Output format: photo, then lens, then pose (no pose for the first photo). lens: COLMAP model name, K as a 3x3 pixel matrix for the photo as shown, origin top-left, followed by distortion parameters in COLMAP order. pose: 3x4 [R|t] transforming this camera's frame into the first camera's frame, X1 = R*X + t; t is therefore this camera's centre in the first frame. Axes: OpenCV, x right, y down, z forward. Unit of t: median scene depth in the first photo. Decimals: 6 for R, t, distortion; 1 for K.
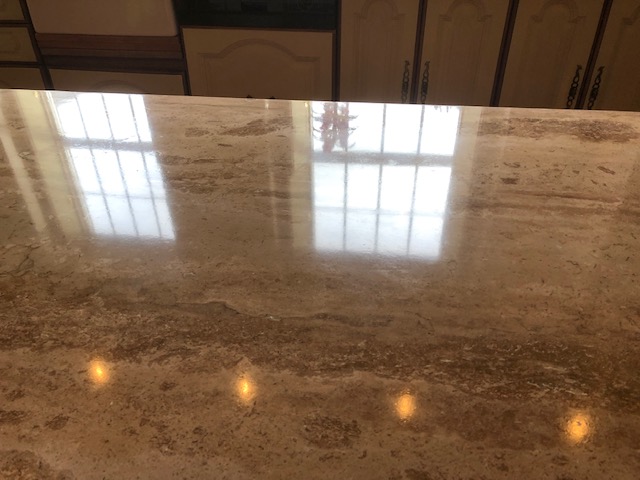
lens RADIAL K [[523.9, 0, 322.0], [0, 523.9, 233.9], [0, 0, 1]] dist [0.051789, -0.050365]
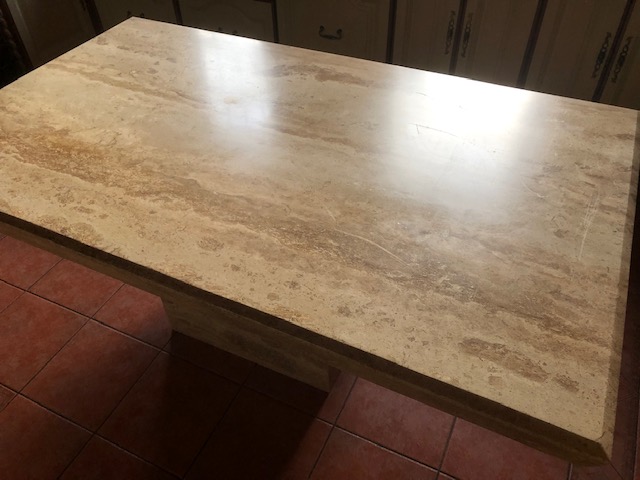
lens RADIAL K [[523.9, 0, 324.2], [0, 523.9, 244.1], [0, 0, 1]] dist [0.051789, -0.050365]
pose [[0.950180, 0.202690, -0.236801, 0.235178], [-0.152044, 0.964583, 0.215550, -0.039322], [0.272104, -0.168807, 0.947346, -0.221611]]
